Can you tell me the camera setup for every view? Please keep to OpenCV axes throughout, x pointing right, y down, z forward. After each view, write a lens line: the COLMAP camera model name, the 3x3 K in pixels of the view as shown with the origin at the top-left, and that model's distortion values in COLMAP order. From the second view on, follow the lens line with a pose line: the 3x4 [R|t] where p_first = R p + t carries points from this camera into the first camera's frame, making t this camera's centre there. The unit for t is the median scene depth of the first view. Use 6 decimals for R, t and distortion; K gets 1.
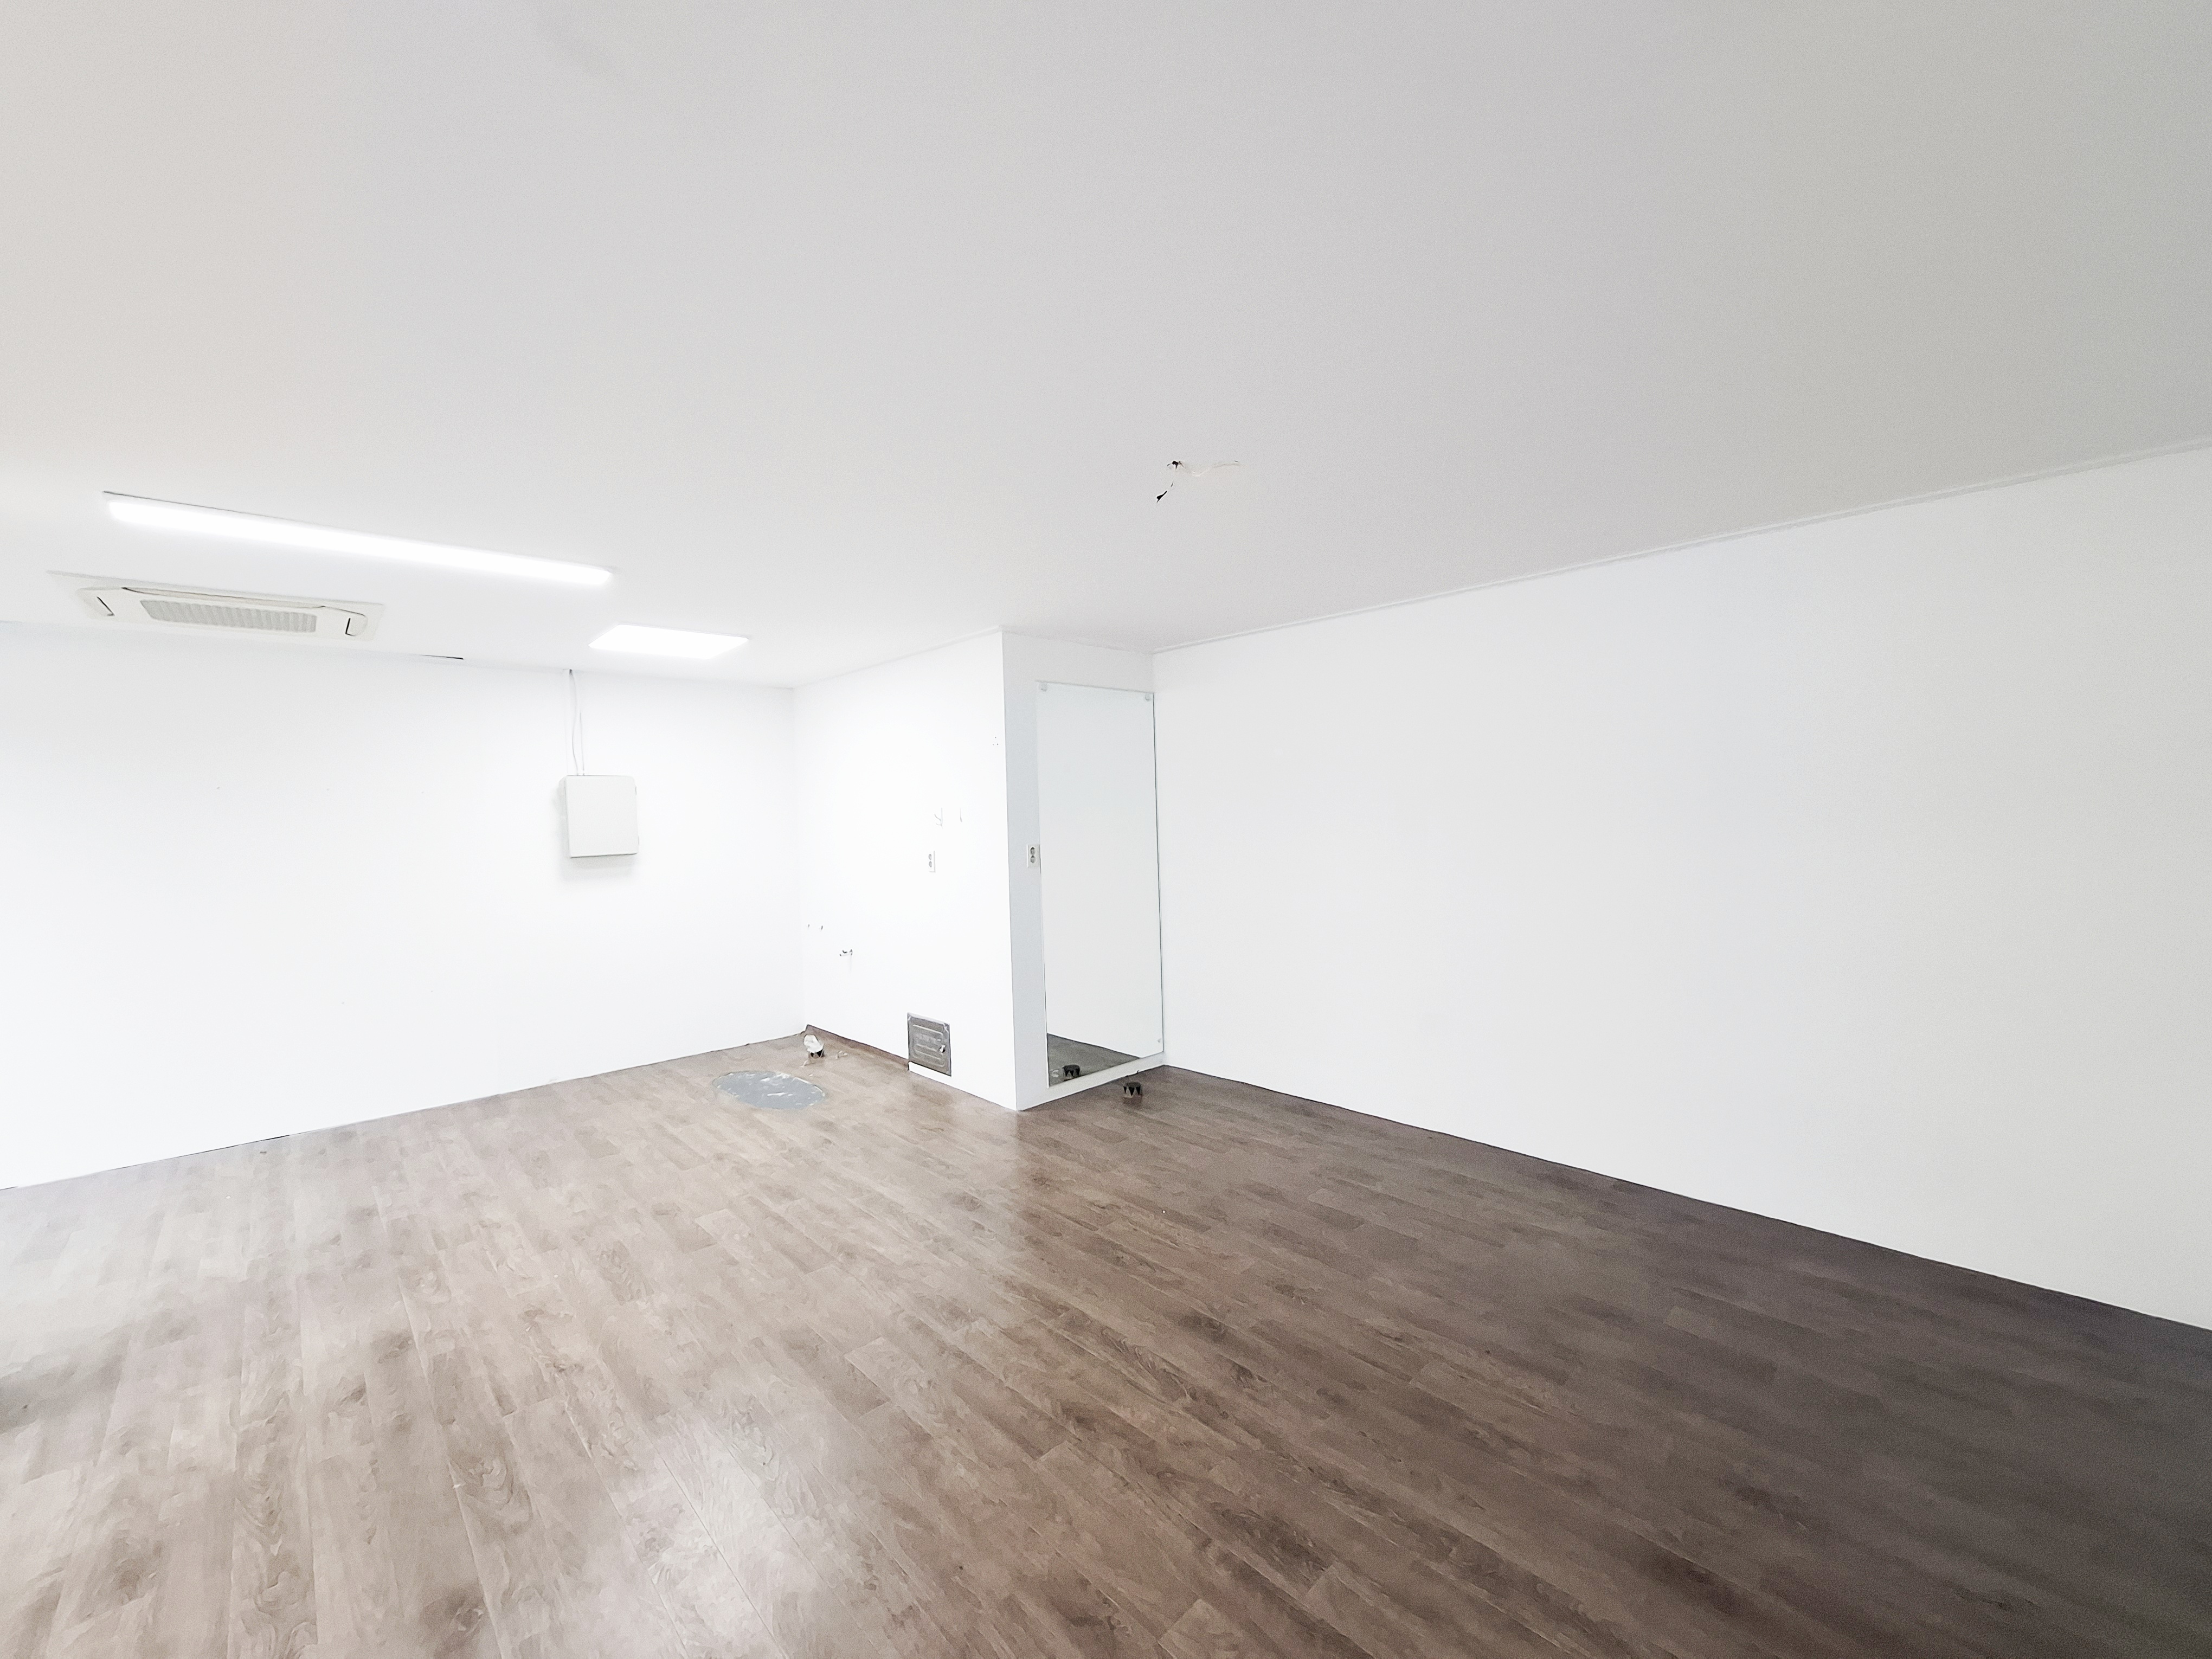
lens RADIAL K [[860.7, 0, 1101.5], [0, 860.7, 792.2], [0, 0, 1]] dist [-0.008895, 0.001249]
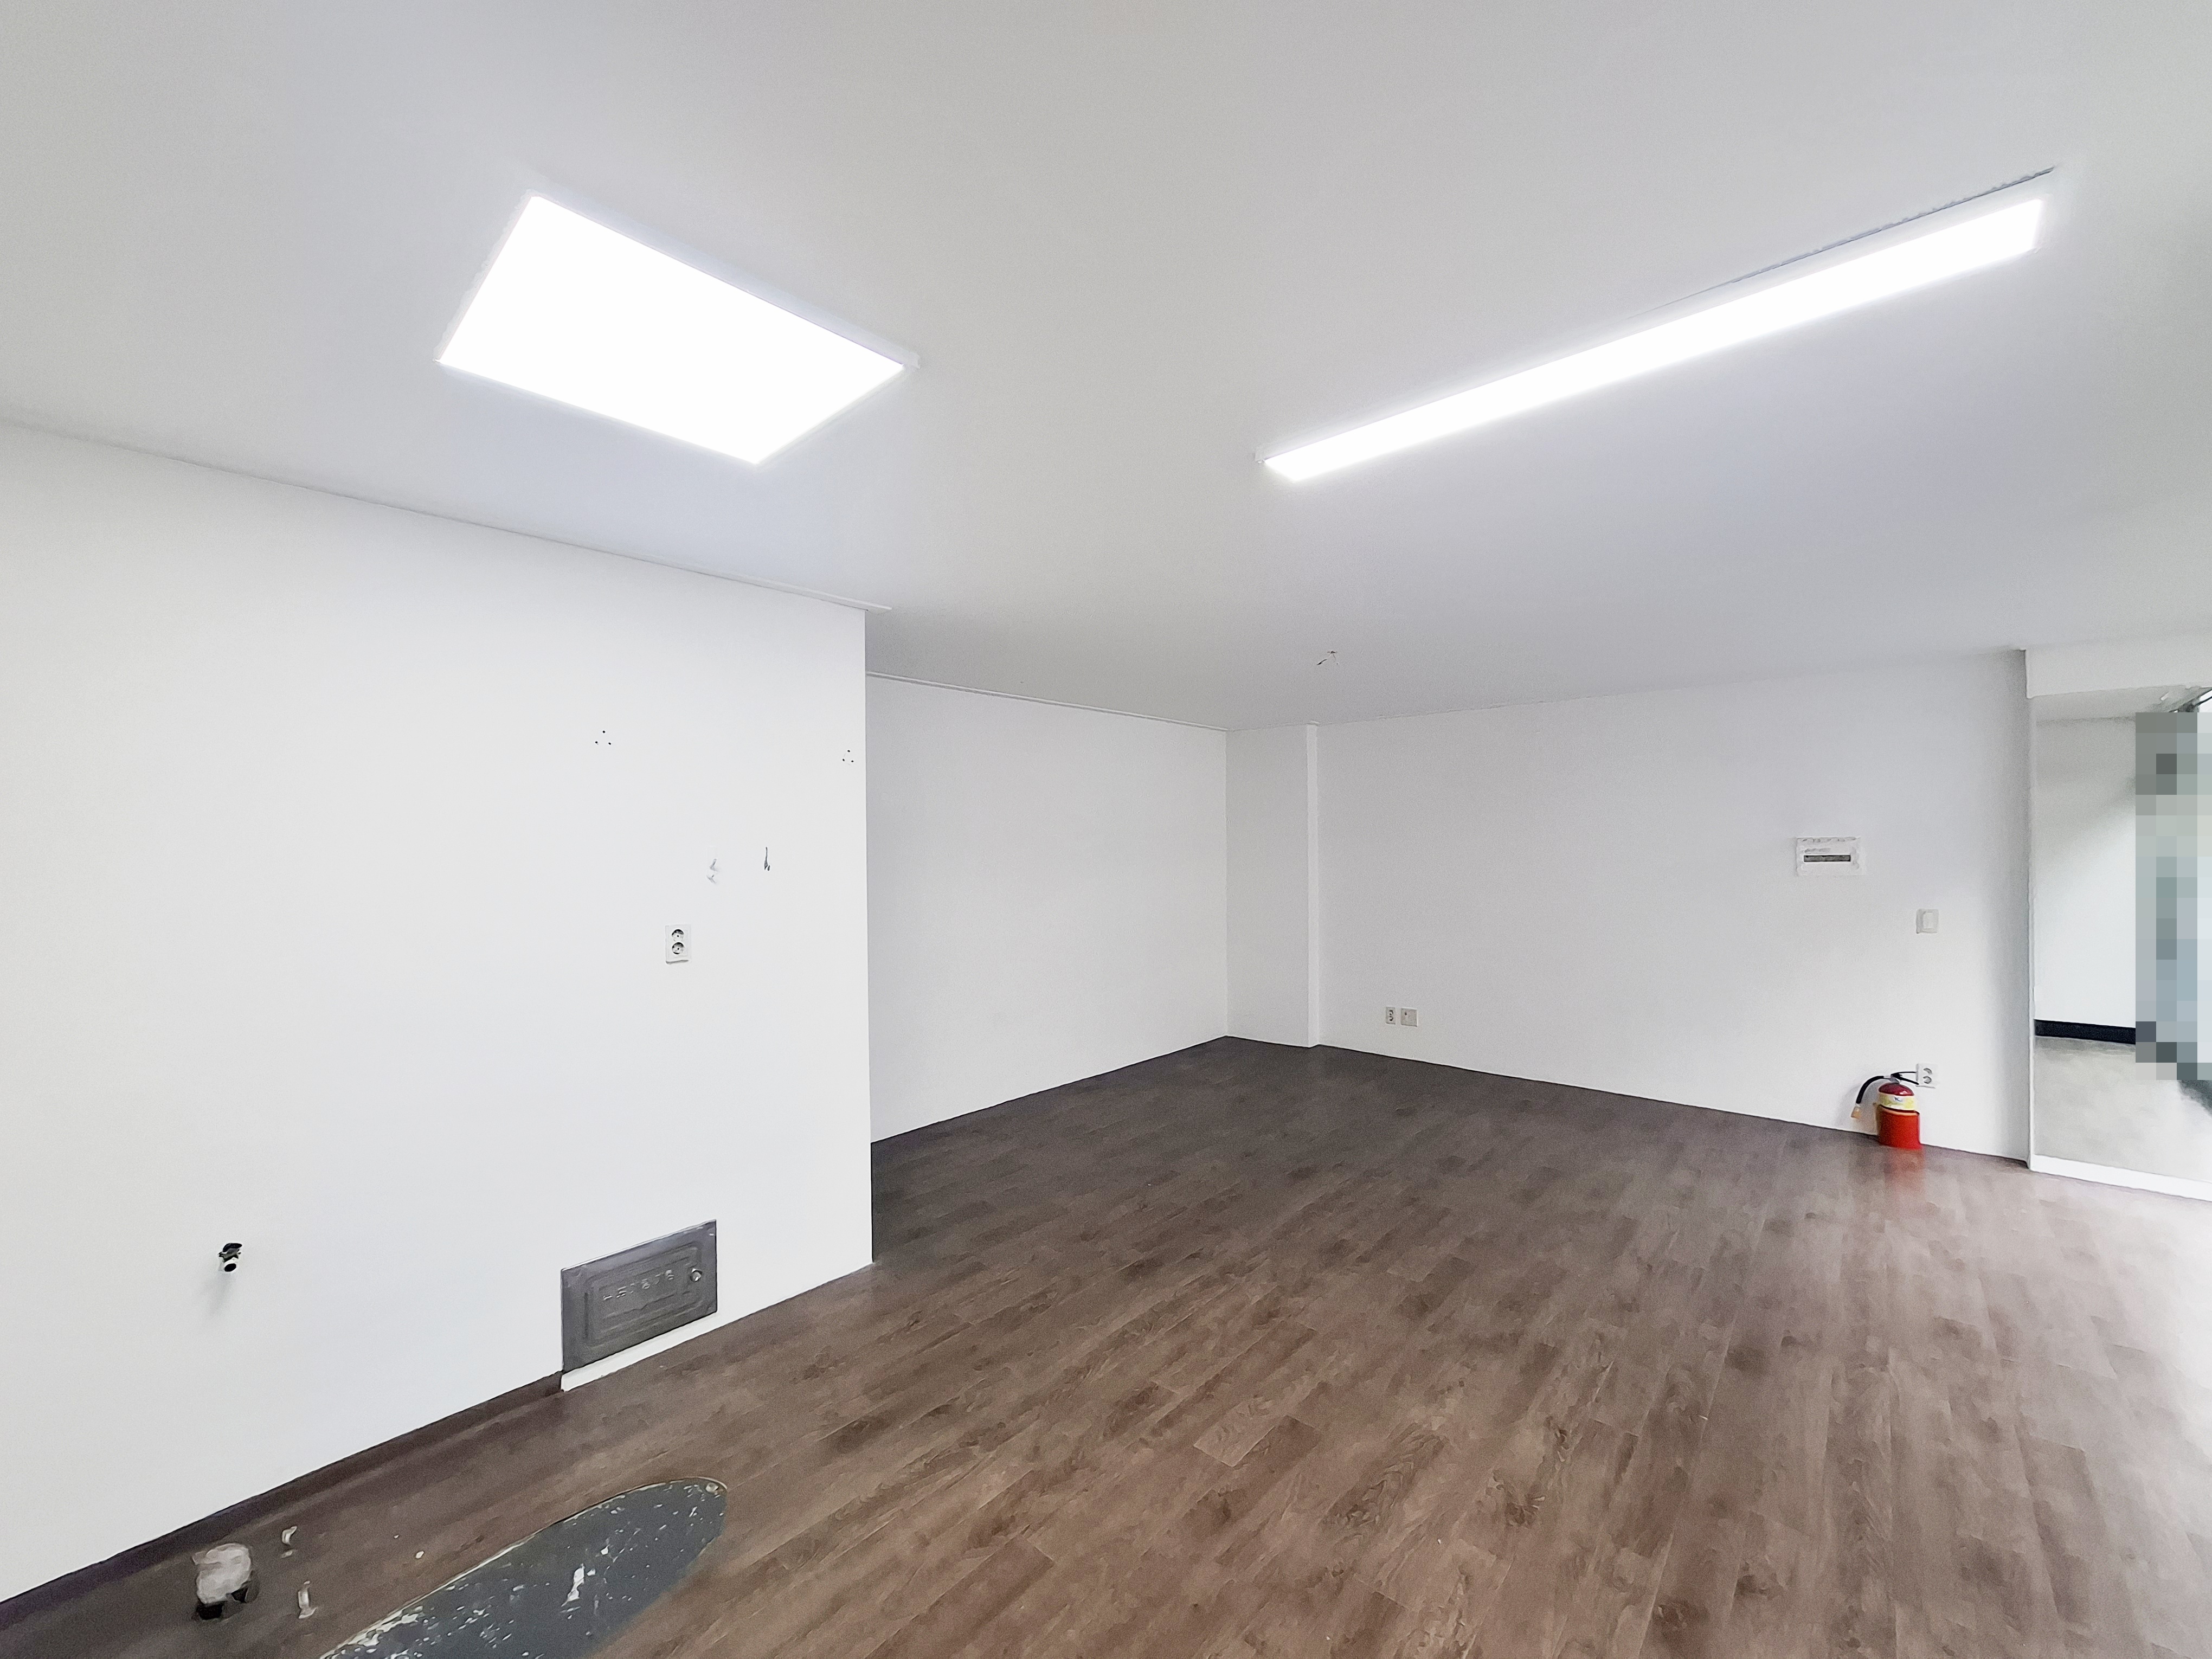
lens RADIAL K [[860.7, 0, 1099.8], [0, 860.7, 840.1], [0, 0, 1]] dist [-0.008895, 0.001249]
pose [[-0.070322, 0.030630, 0.997054, -1.195070], [-0.013765, 0.999403, -0.031674, 0.044664], [-0.997429, -0.015952, -0.069859, 1.216473]]
